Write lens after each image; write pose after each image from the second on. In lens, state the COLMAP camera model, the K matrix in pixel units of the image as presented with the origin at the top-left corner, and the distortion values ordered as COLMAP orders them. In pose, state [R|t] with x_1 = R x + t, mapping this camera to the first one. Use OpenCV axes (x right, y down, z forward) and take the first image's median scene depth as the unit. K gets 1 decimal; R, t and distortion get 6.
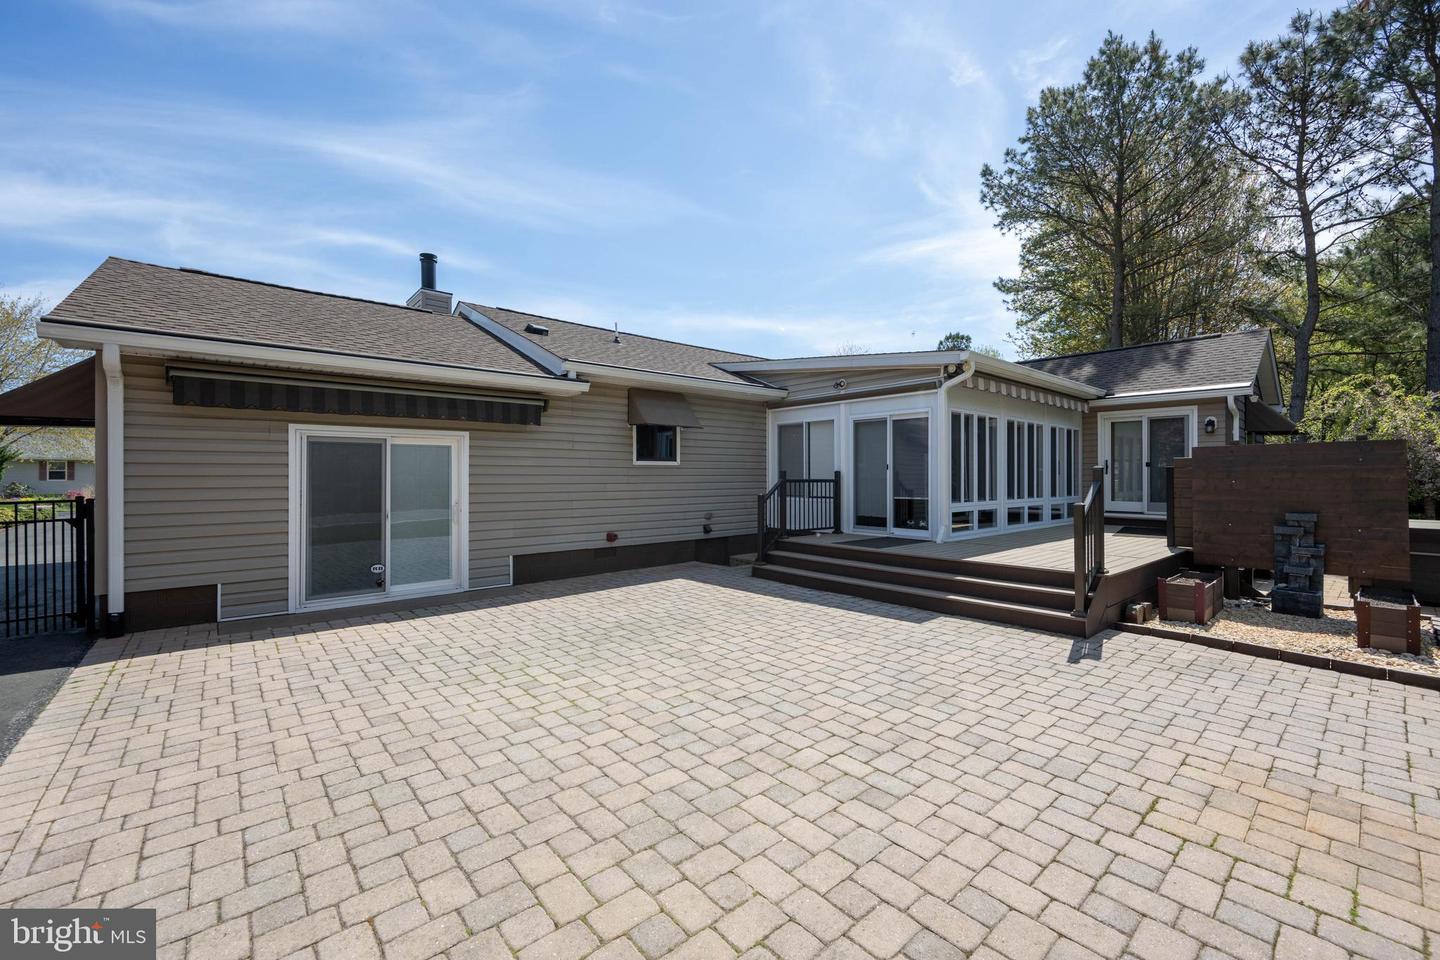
lens RADIAL K [[581.9, 0, 723.6], [0, 581.9, 475.2], [0, 0, 1]] dist [0.001030, 0.000060]
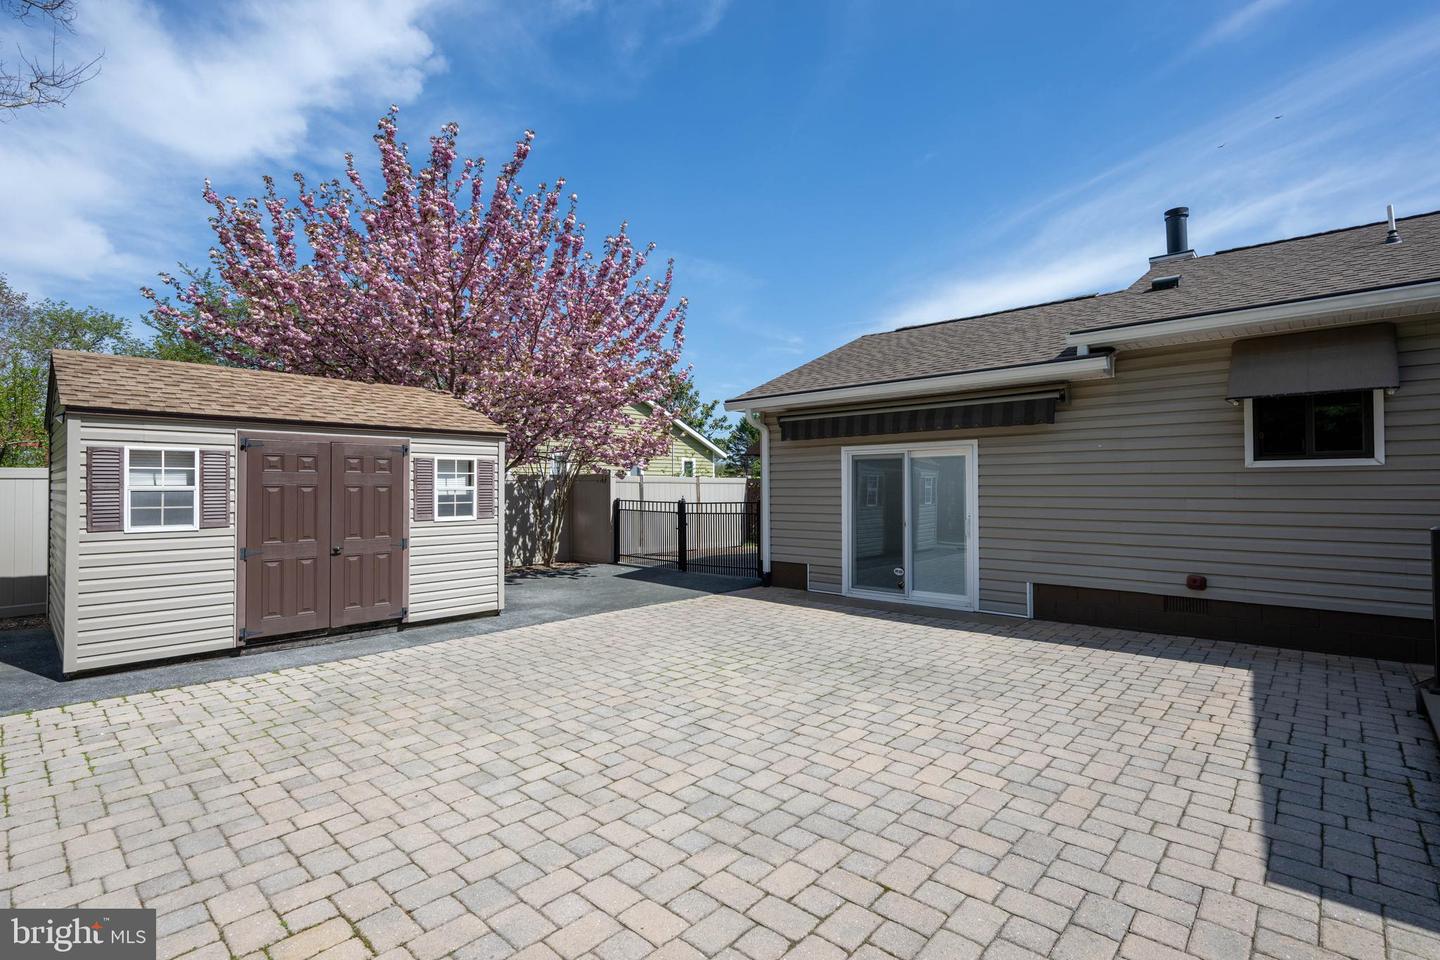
lens RADIAL K [[672.1, 0, 720.0], [0, 672.1, 480.0], [0, 0, 1]] dist [0.000539, -0.000384]
pose [[0.110444, -0.012773, -0.993800, 0.843320], [0.002890, 0.999917, -0.012530, 0.003028], [0.993878, -0.001488, 0.110471, 0.699857]]
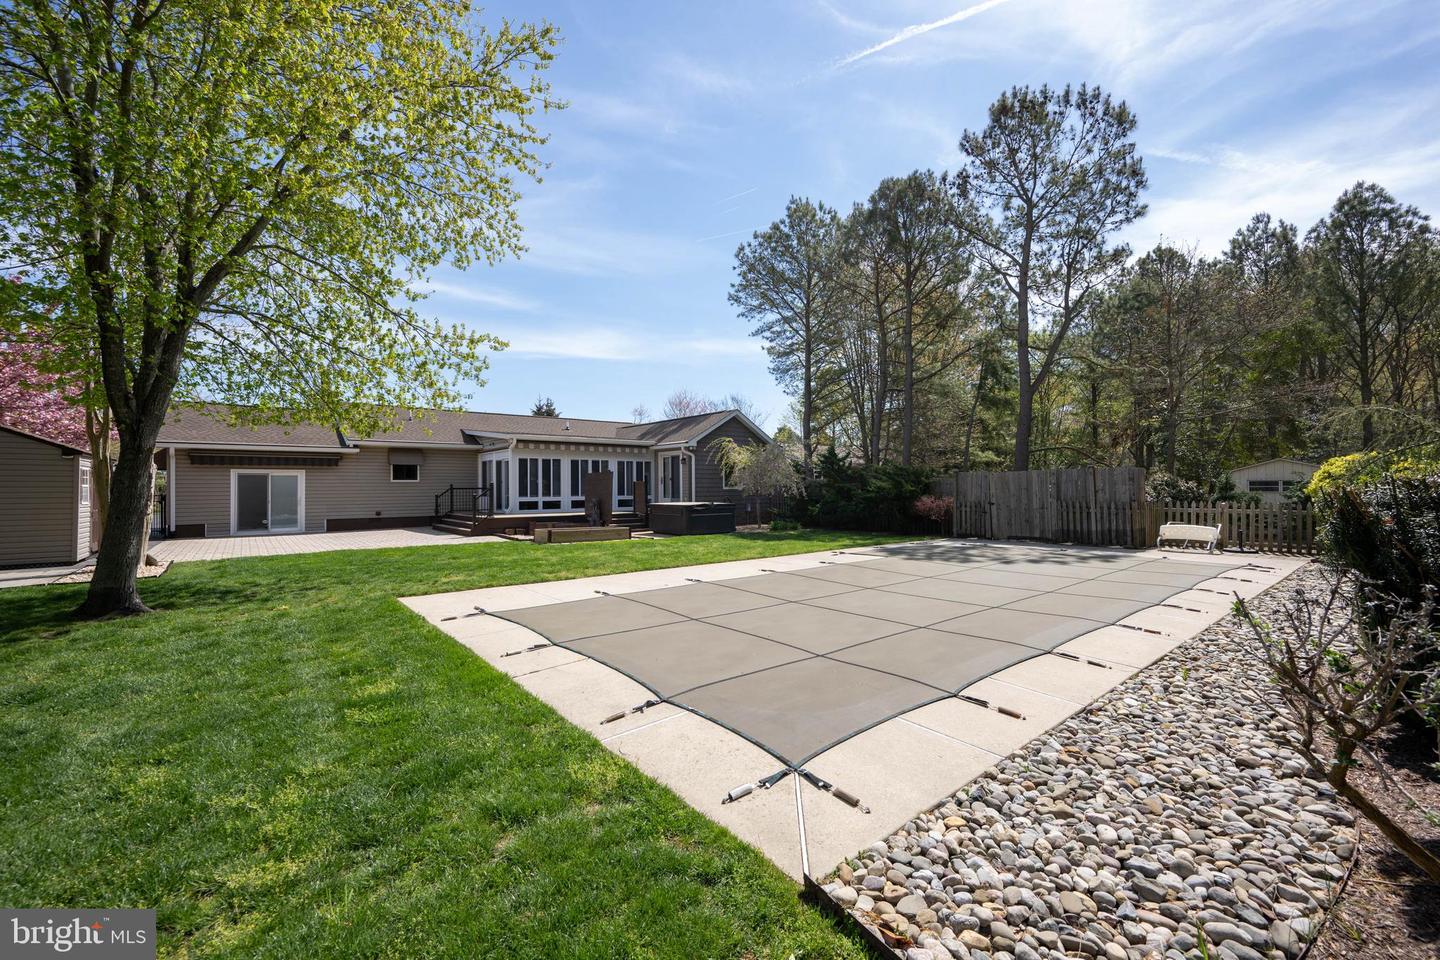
lens RADIAL K [[586.6, 0, 720.0], [0, 586.6, 480.0], [0, 0, 1]] dist [0.002465, 0.000246]
pose [[0.999955, -0.005364, -0.007848, 2.051744], [0.005278, 0.999926, -0.010986, 0.011574], [0.007906, 0.010944, 0.999909, -2.282074]]
